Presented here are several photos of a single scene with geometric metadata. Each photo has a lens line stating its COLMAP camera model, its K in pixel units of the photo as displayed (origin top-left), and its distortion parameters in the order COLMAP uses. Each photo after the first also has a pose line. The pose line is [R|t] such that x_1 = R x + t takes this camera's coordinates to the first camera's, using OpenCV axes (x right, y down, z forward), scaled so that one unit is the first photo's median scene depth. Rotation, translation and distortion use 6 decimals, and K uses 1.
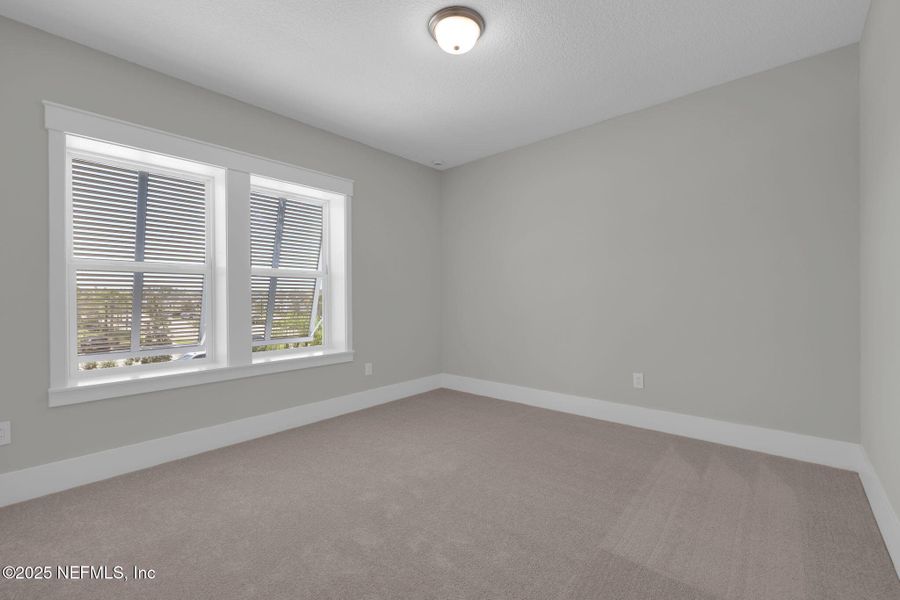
lens RADIAL K [[406.4, 0, 444.1], [0, 406.4, 297.4], [0, 0, 1]] dist [0.004066, 0.000038]
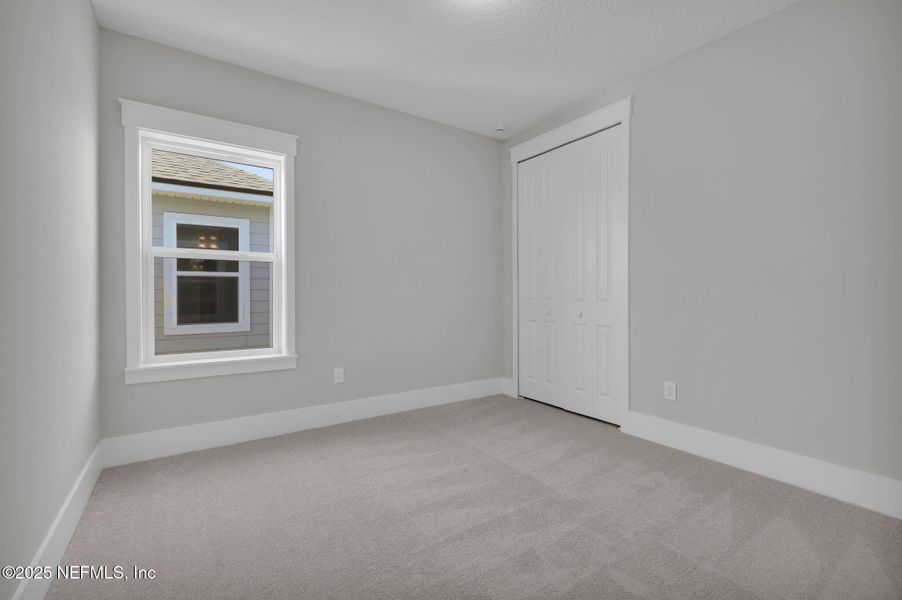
lens RADIAL K [[407.3, 0, 456.6], [0, 407.3, 302.6], [0, 0, 1]] dist [0.004066, 0.000038]
pose [[0.964635, 0.022474, -0.262631, 0.163831], [-0.013287, 0.999238, 0.036705, -0.001932], [0.263256, -0.031918, 0.964198, 0.189000]]
